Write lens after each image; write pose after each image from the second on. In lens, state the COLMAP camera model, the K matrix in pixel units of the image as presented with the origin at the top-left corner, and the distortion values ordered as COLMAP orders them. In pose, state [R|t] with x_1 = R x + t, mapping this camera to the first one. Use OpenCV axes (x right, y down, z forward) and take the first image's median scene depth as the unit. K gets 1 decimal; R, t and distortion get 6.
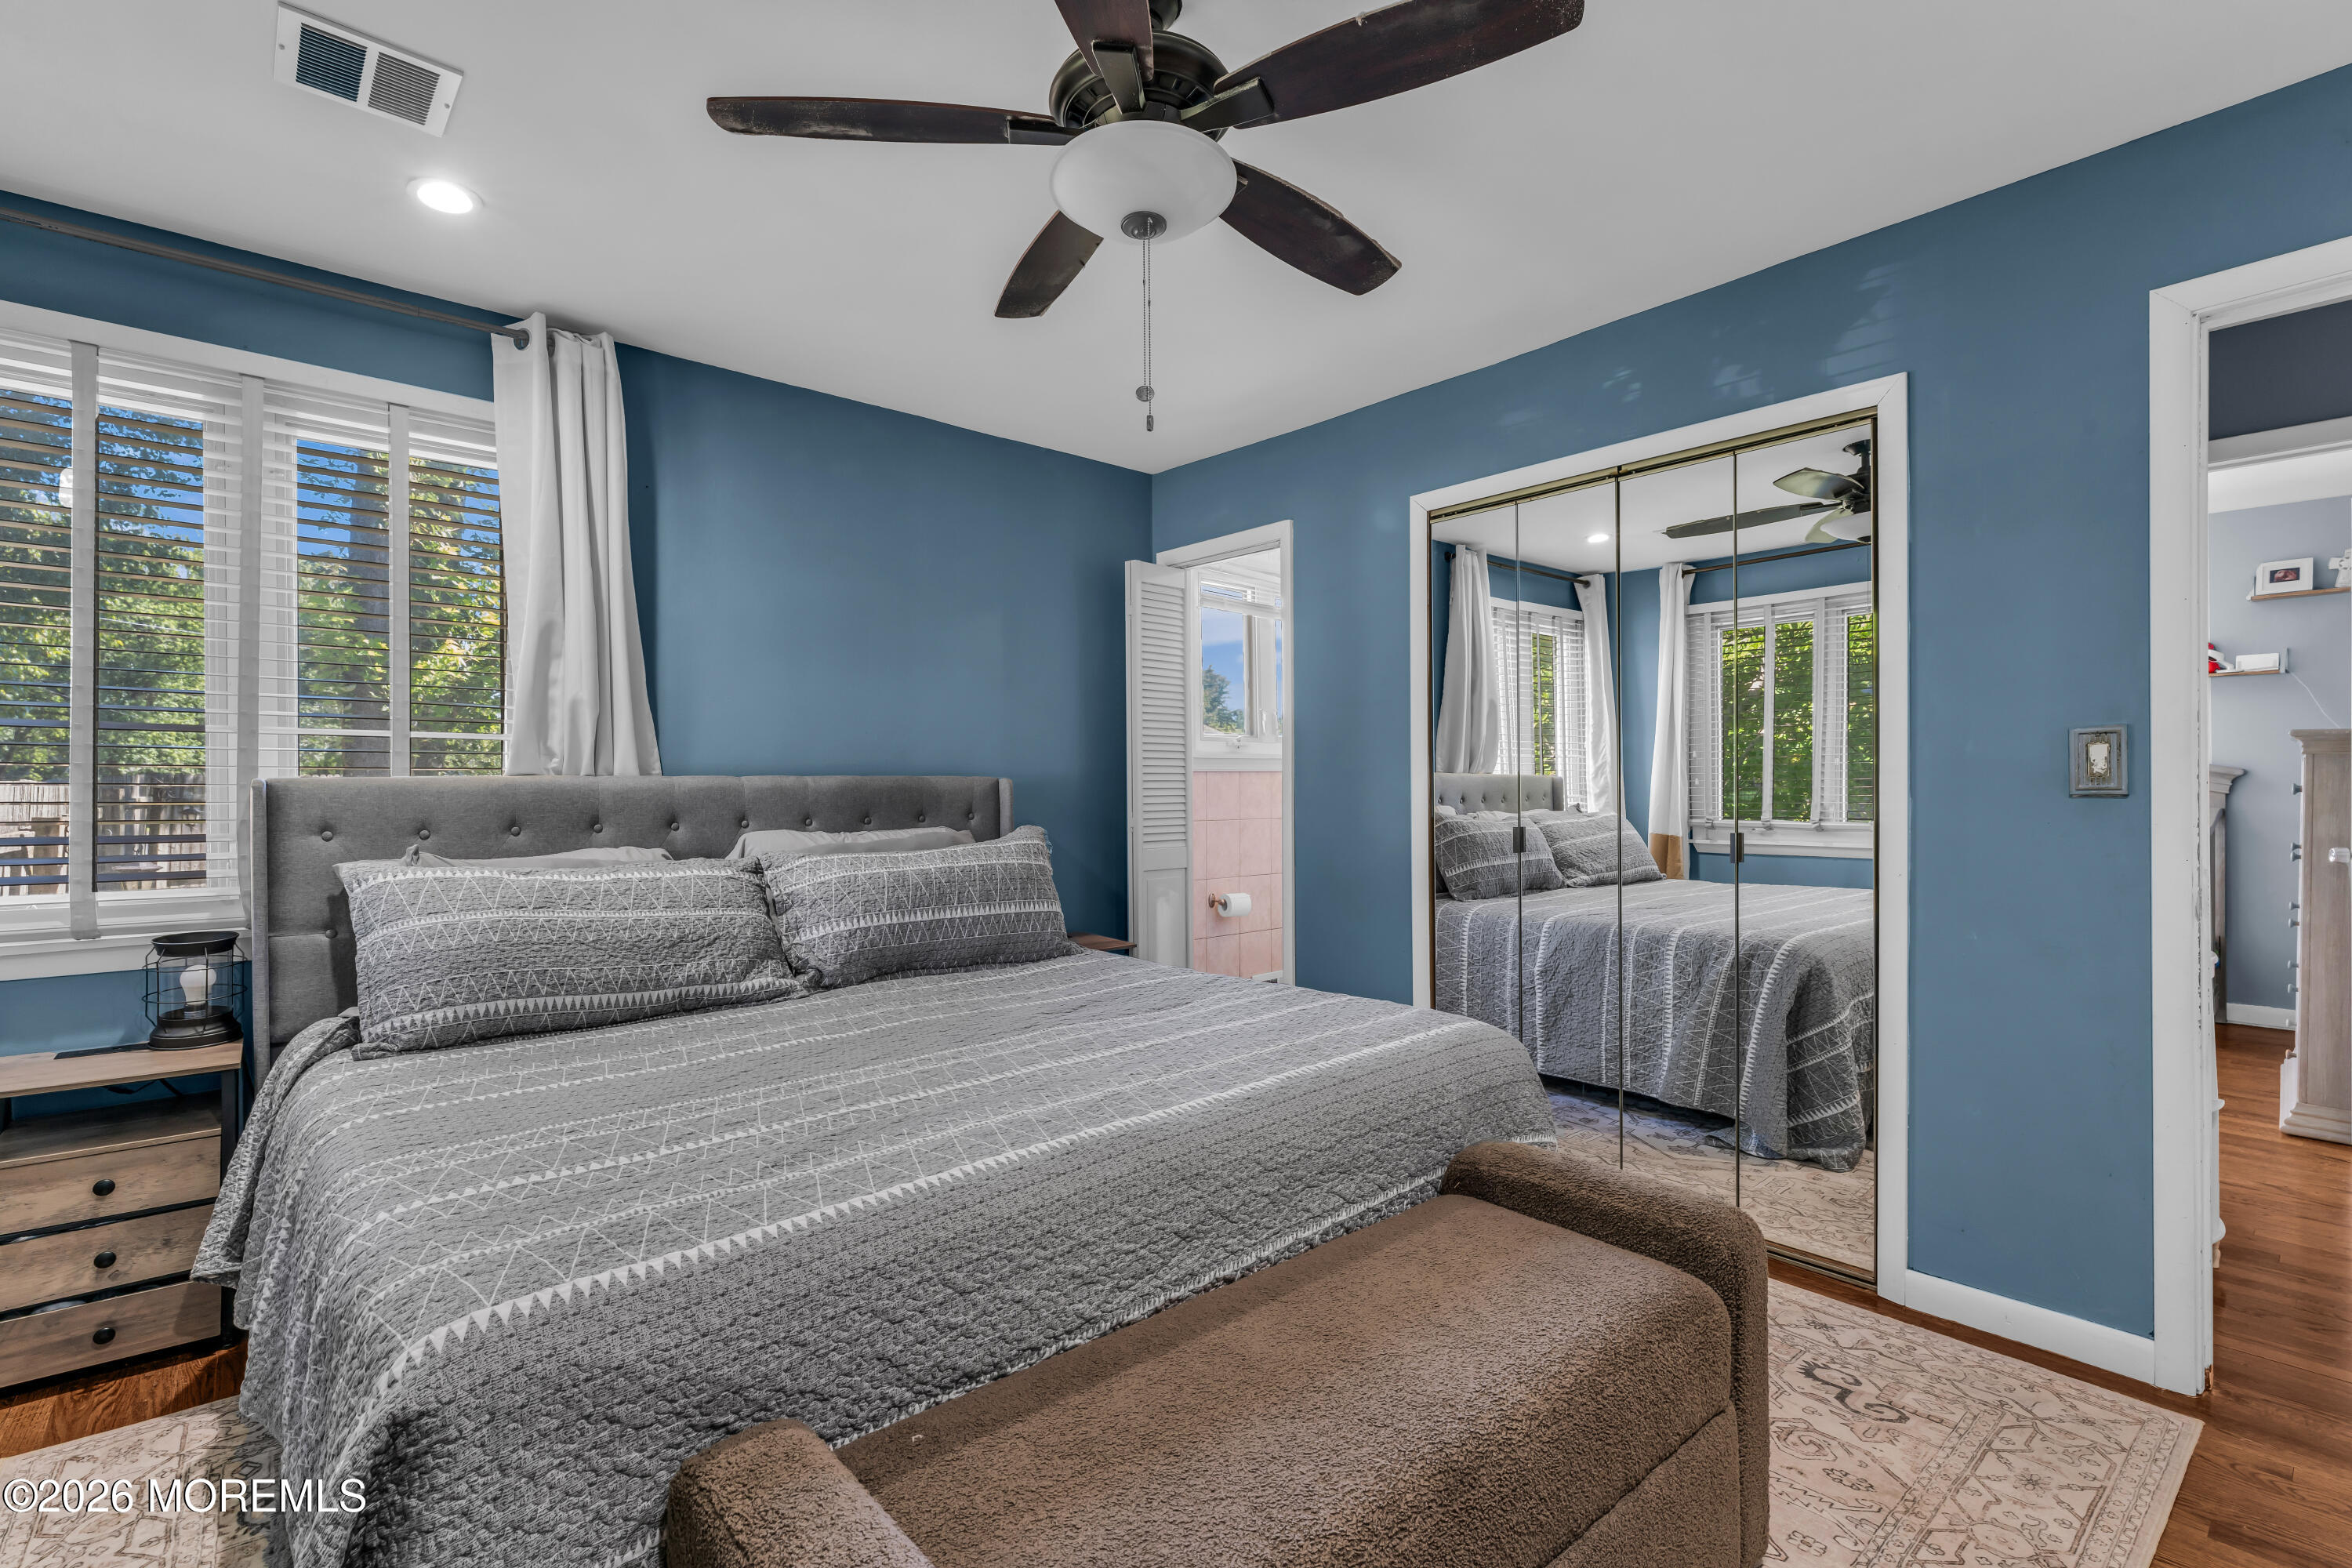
lens RADIAL K [[1060.7, 0, 1177.8], [0, 1060.7, 786.0], [0, 0, 1]] dist [-0.005074, -0.000430]
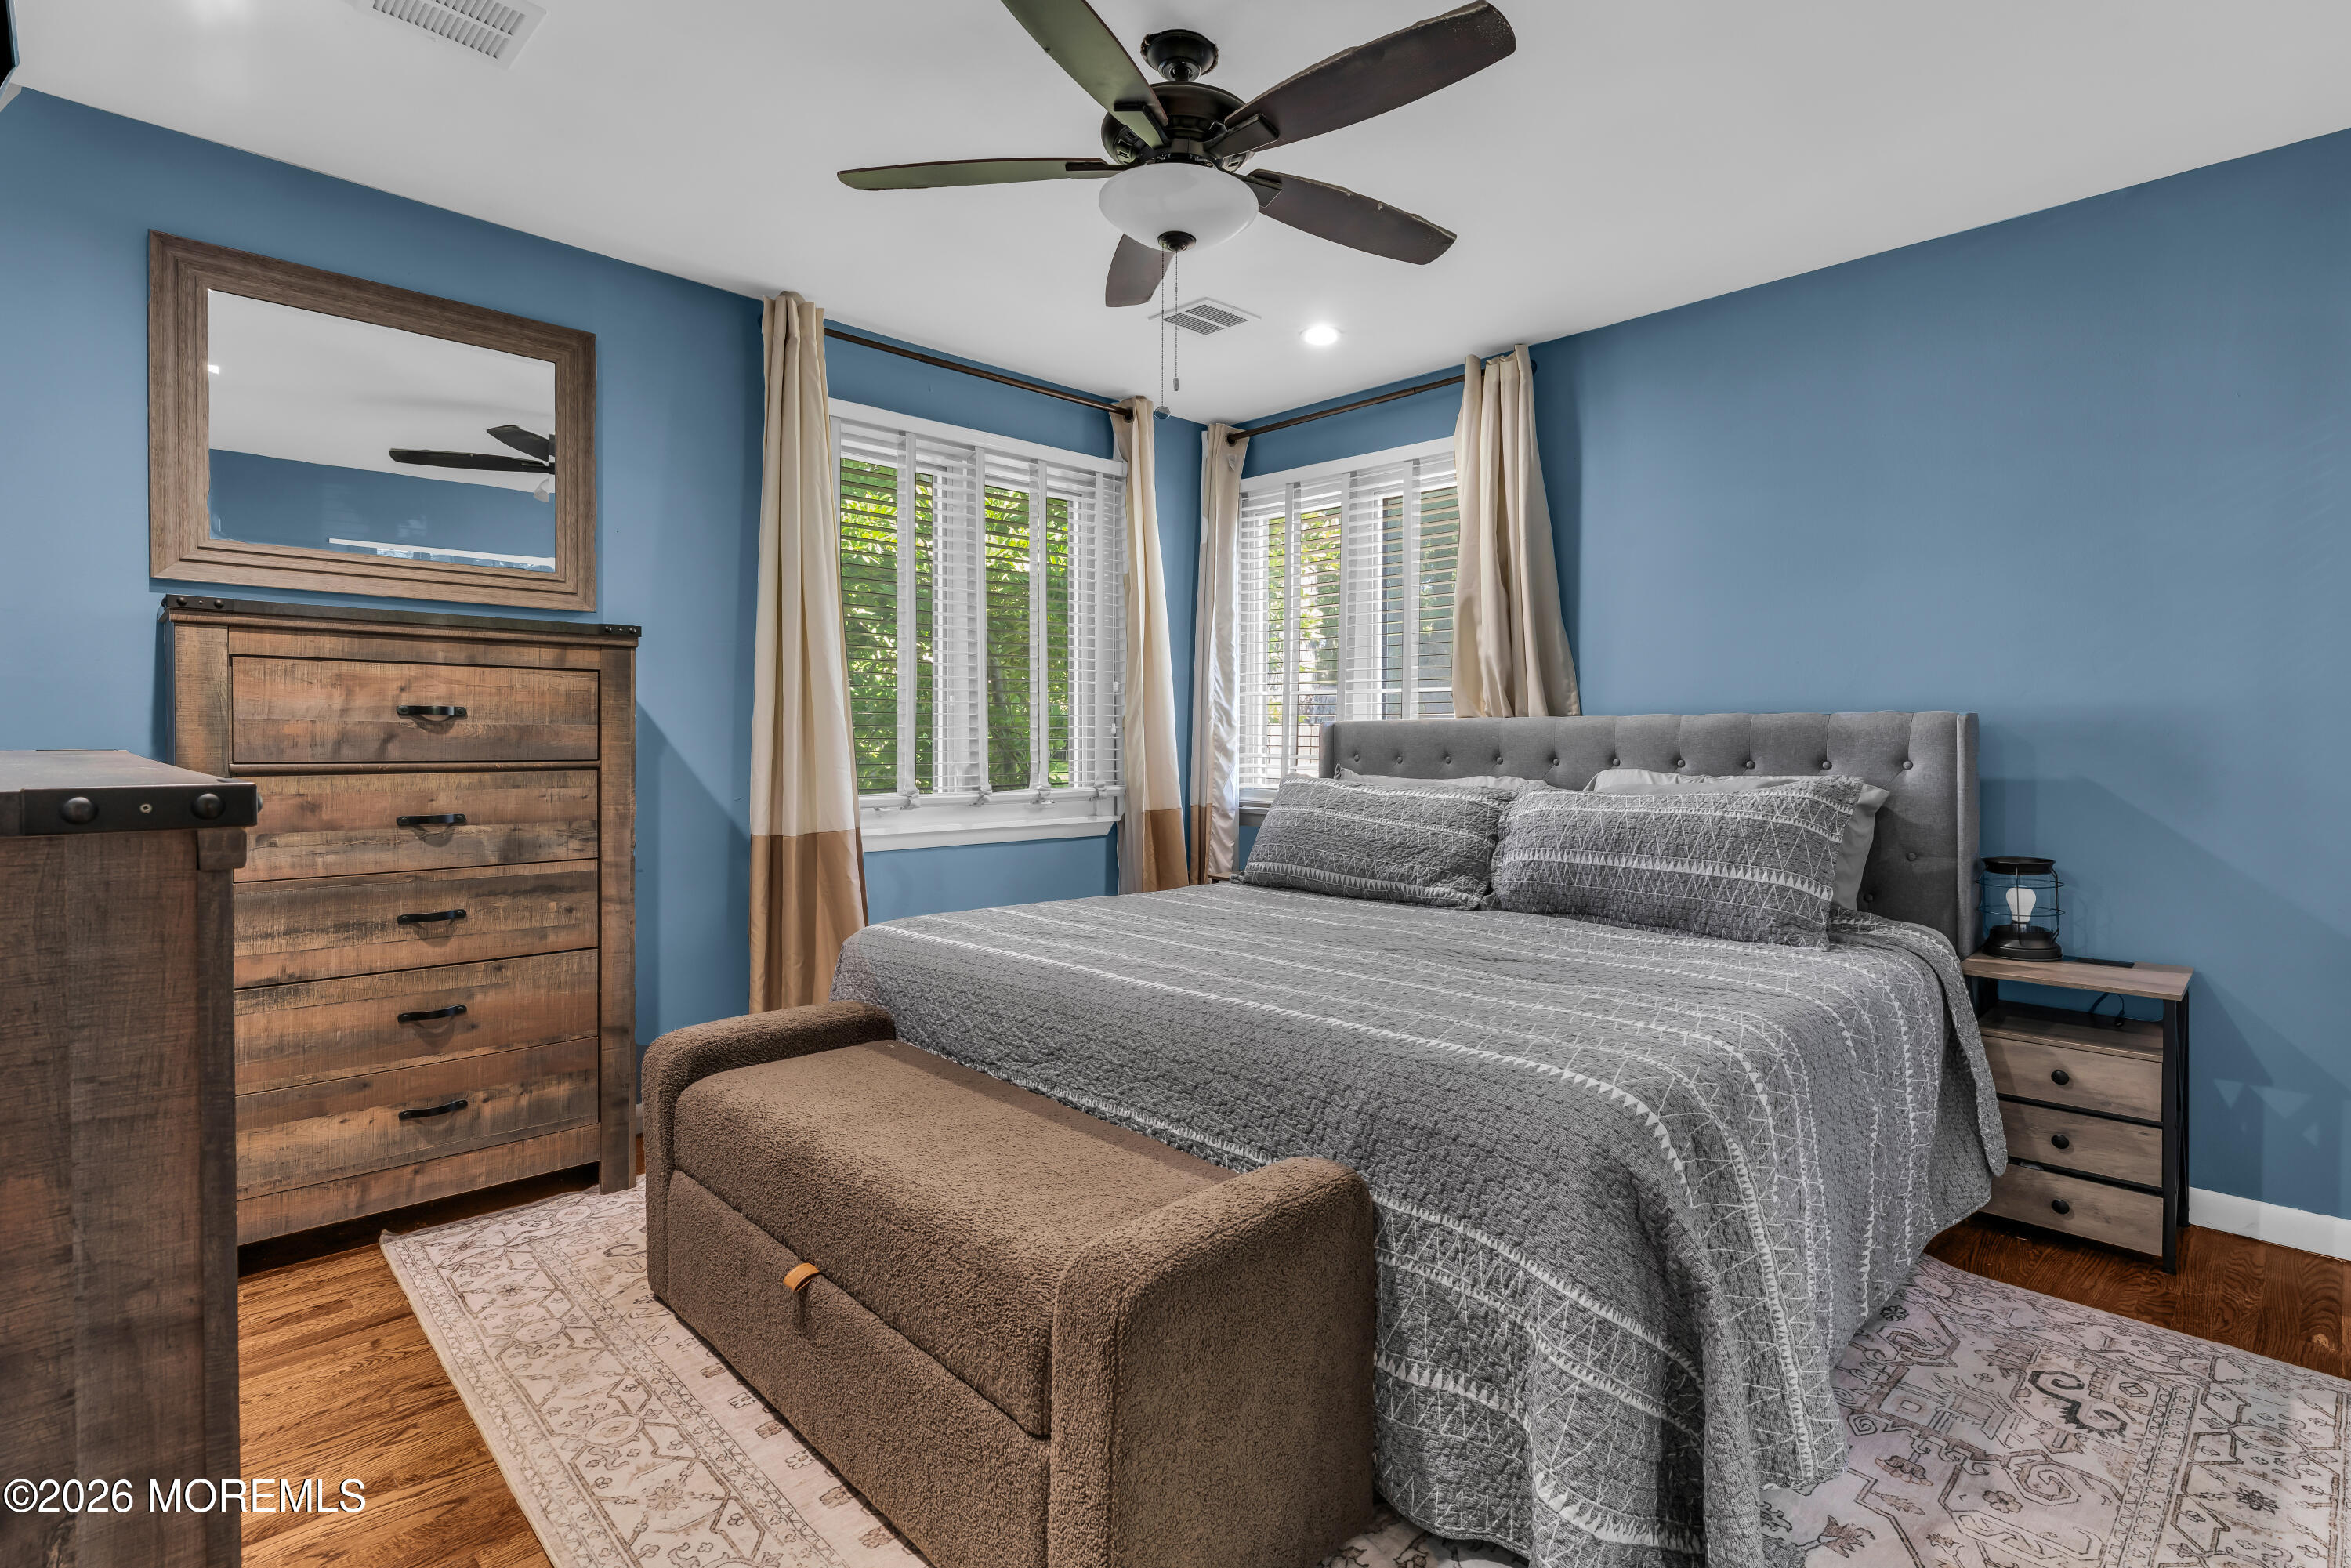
lens RADIAL K [[1140.4, 0, 1176.0], [0, 1140.4, 772.3], [0, 0, 1]] dist [-0.001744, -0.001901]
pose [[0.048721, 0.032946, -0.998269, 0.806594], [-0.003326, 0.999456, 0.032822, 0.012172], [0.998807, 0.001721, 0.048804, 0.605459]]
